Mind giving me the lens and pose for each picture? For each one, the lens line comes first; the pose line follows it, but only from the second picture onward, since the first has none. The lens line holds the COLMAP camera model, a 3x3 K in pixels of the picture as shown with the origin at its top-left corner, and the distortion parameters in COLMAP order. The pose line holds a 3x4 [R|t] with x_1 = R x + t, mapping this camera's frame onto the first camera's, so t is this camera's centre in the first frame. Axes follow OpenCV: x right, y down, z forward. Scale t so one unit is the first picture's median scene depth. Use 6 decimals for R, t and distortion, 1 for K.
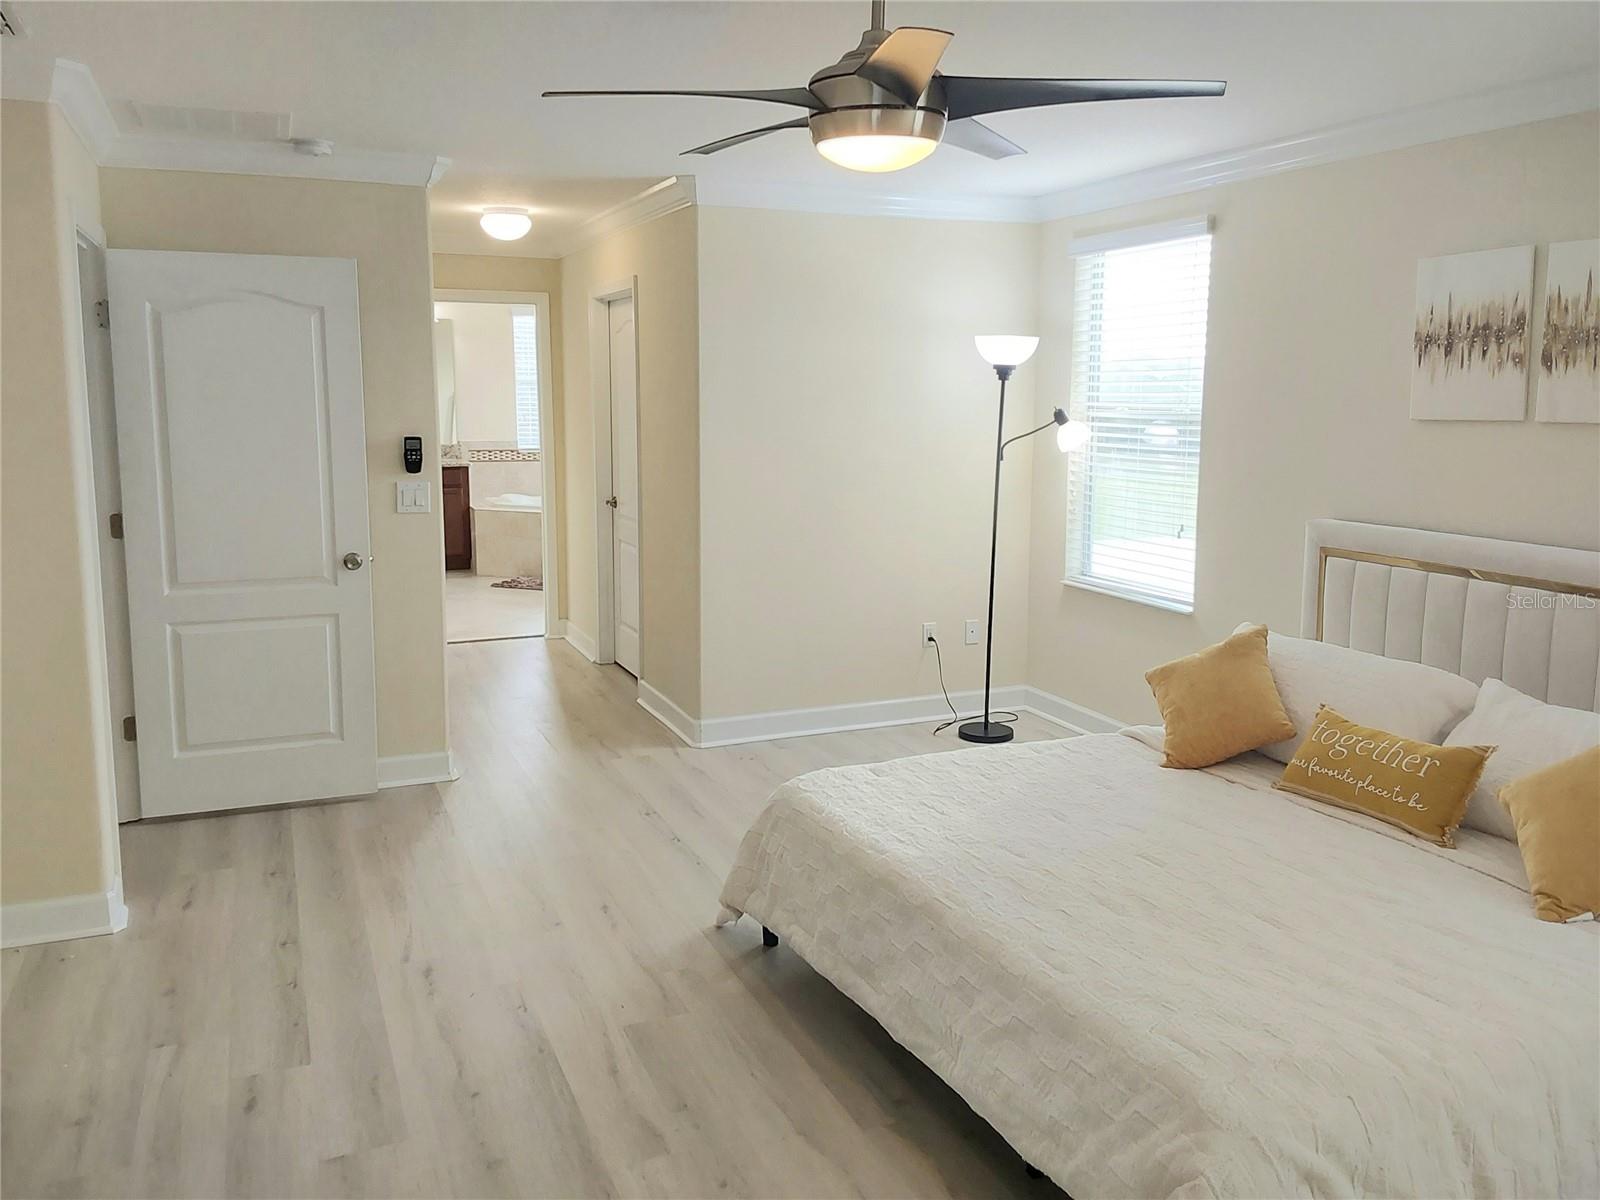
lens RADIAL K [[1282.4, 0, 814.9], [0, 1282.4, 546.1], [0, 0, 1]] dist [0.105169, -0.161592]
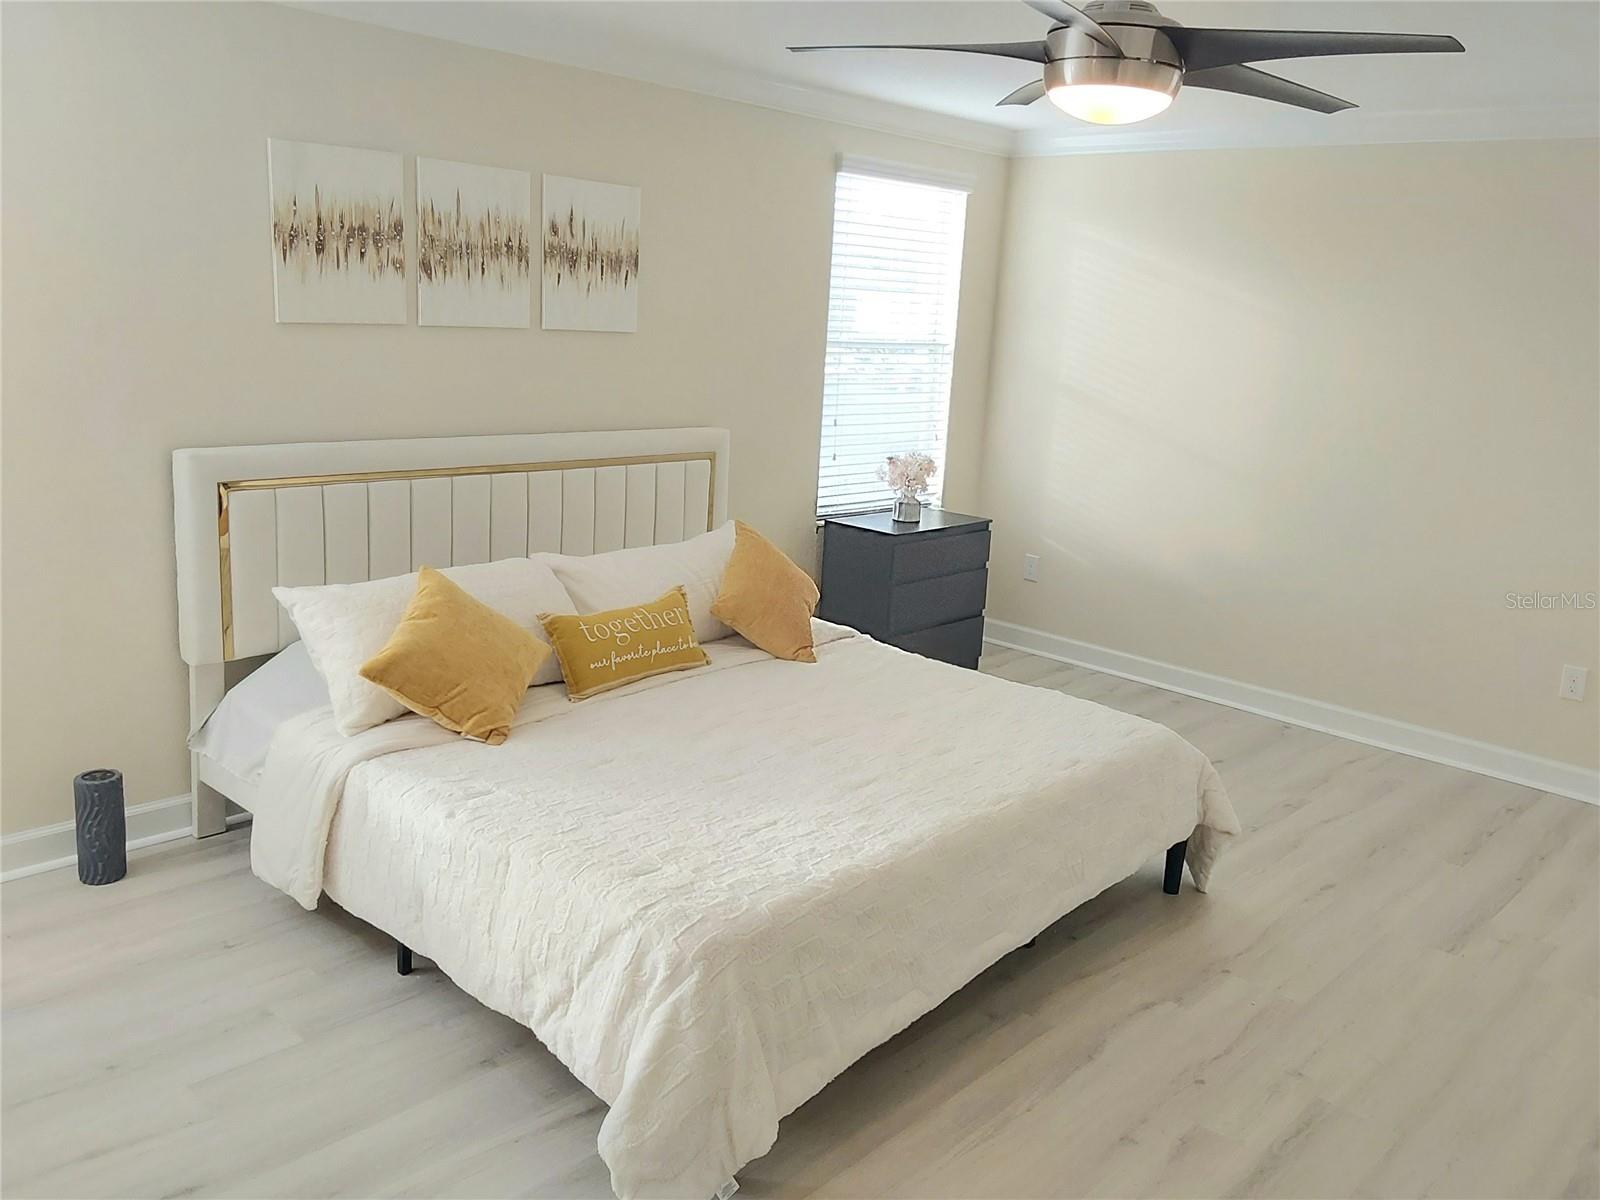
lens RADIAL K [[1282.4, 0, 814.9], [0, 1282.4, 546.1], [0, 0, 1]] dist [0.105169, -0.161592]
pose [[-0.401002, -0.196329, 0.894792, -0.565304], [0.057463, 0.969450, 0.238462, -0.153050], [-0.914273, 0.147041, -0.377470, 1.117243]]
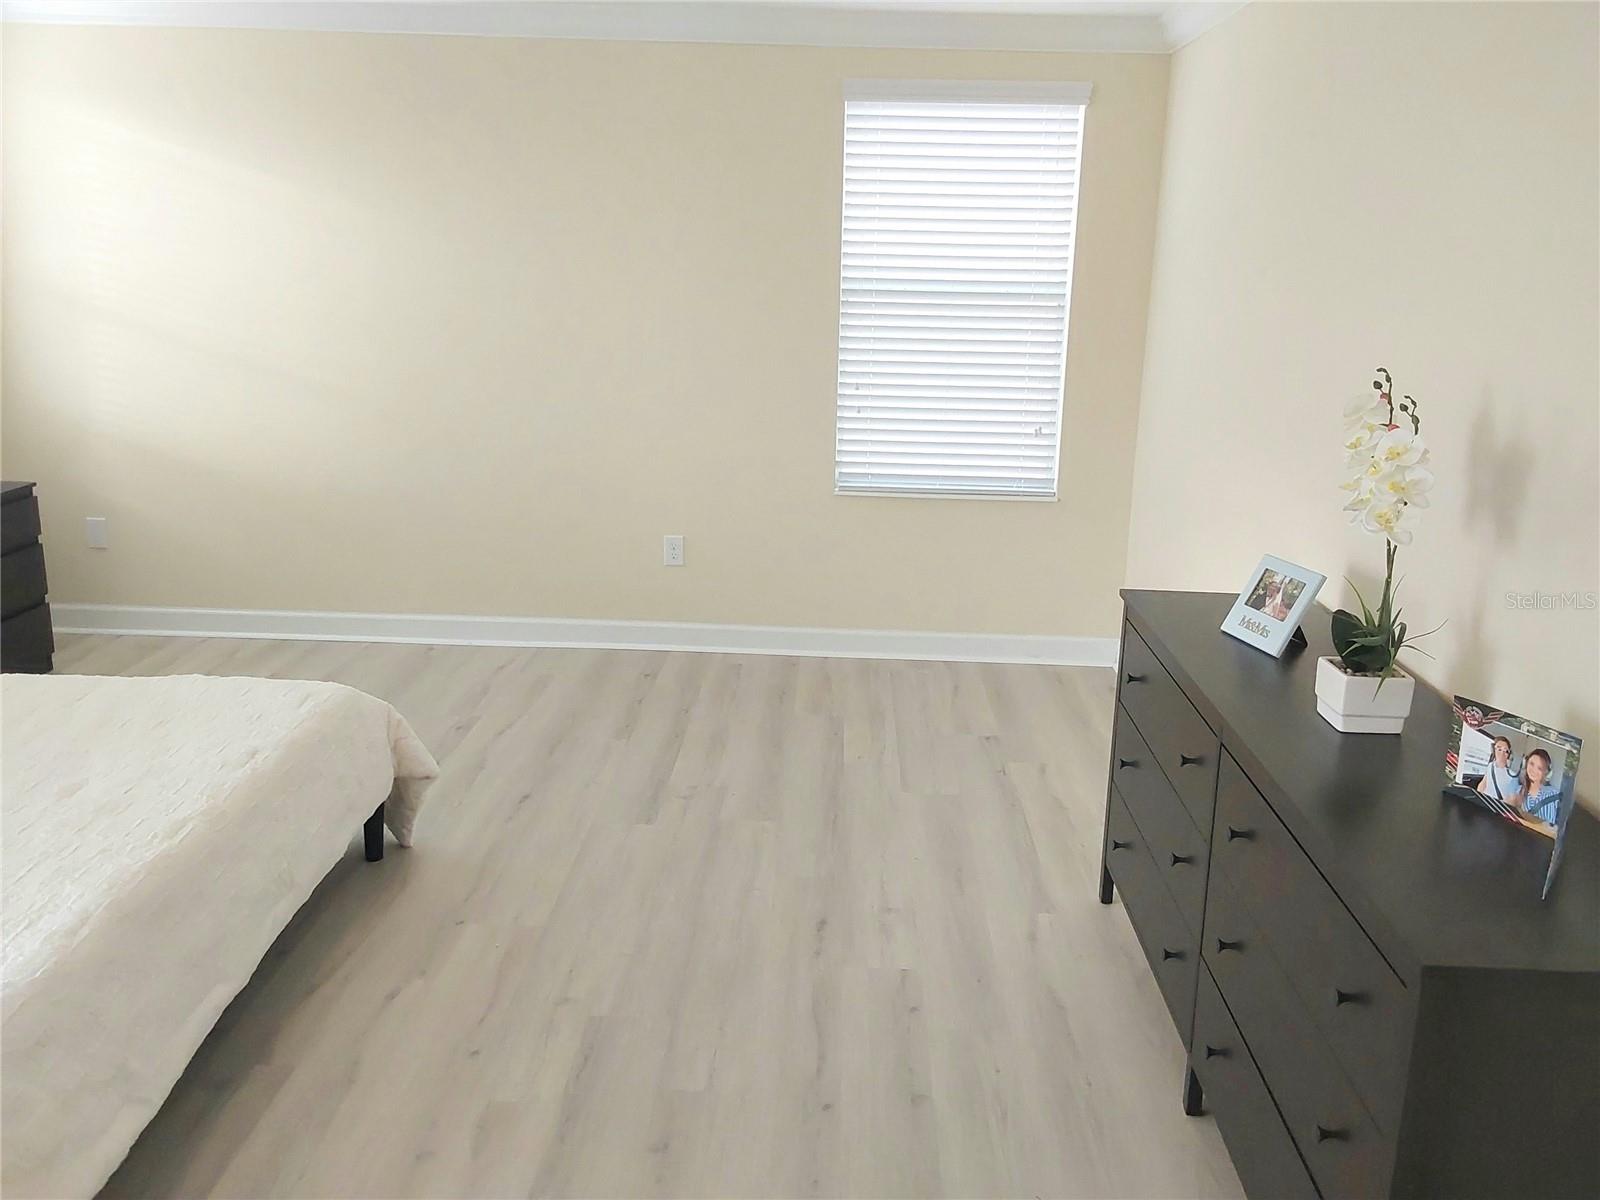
lens RADIAL K [[1282.4, 0, 814.9], [0, 1282.4, 546.1], [0, 0, 1]] dist [0.105169, -0.161592]
pose [[-0.905219, -0.115277, 0.409011, -0.455820], [0.027687, 0.944457, 0.327466, -0.134354], [-0.424043, 0.307753, -0.851749, 1.102152]]
